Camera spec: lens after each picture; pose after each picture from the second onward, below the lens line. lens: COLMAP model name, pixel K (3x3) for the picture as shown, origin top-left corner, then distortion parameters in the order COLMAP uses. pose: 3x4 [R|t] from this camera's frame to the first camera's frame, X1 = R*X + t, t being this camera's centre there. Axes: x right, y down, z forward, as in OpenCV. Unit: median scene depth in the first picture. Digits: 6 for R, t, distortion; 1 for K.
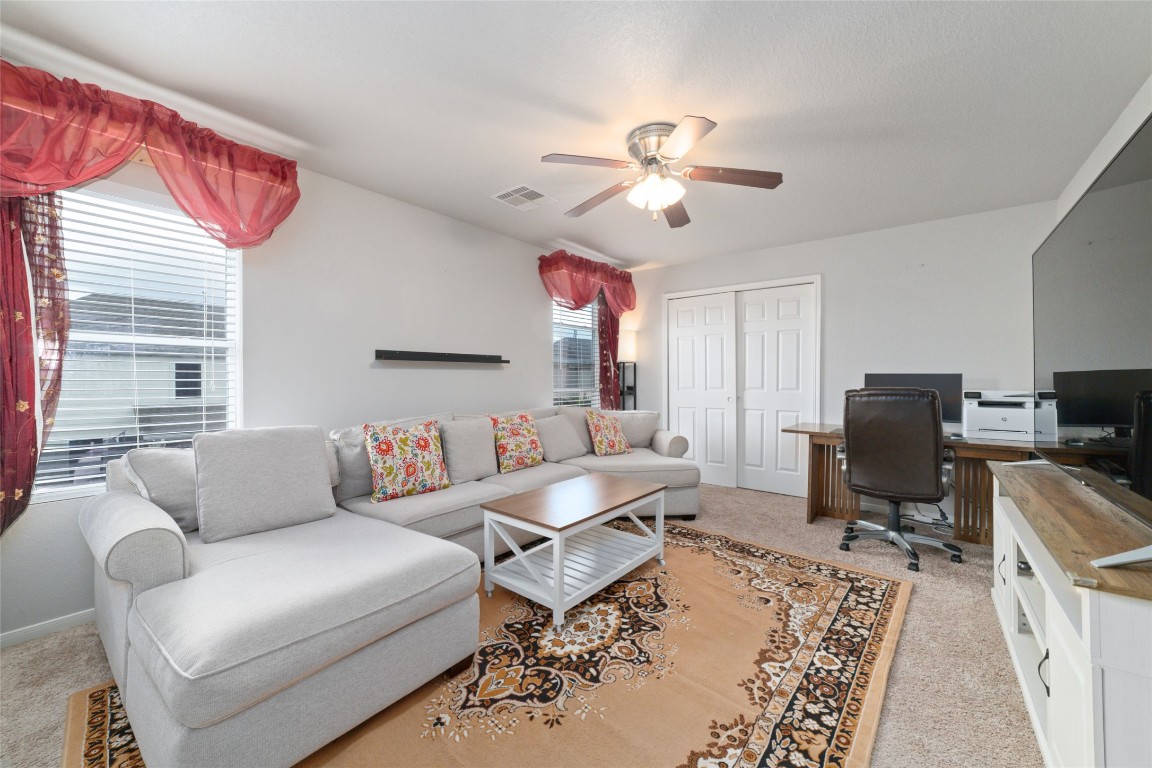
lens RADIAL K [[435.8, 0, 576.1], [0, 435.8, 381.8], [0, 0, 1]] dist [-0.024734, 0.006756]
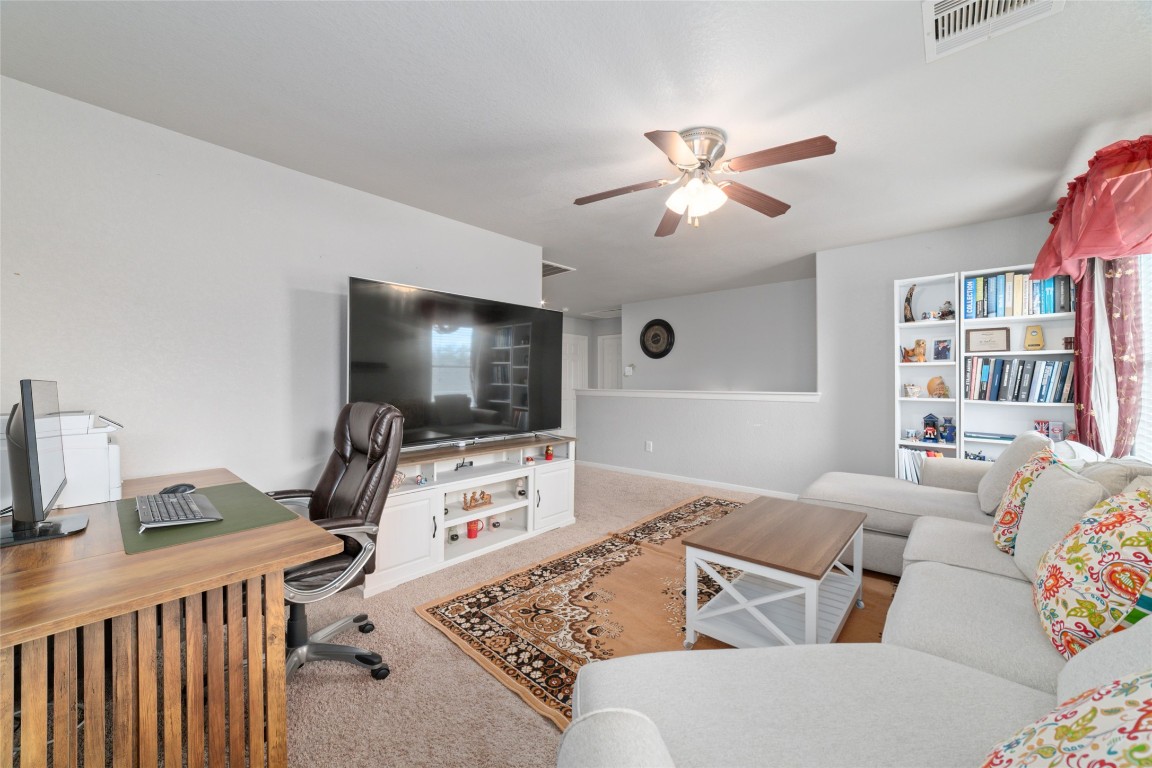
lens RADIAL K [[435.8, 0, 576.1], [0, 435.8, 381.8], [0, 0, 1]] dist [-0.024734, 0.006756]
pose [[-0.998975, -0.002549, 0.045182, 0.404689], [-0.002203, 0.999968, 0.007711, -0.033172], [-0.045201, 0.007604, -0.998949, 1.979395]]
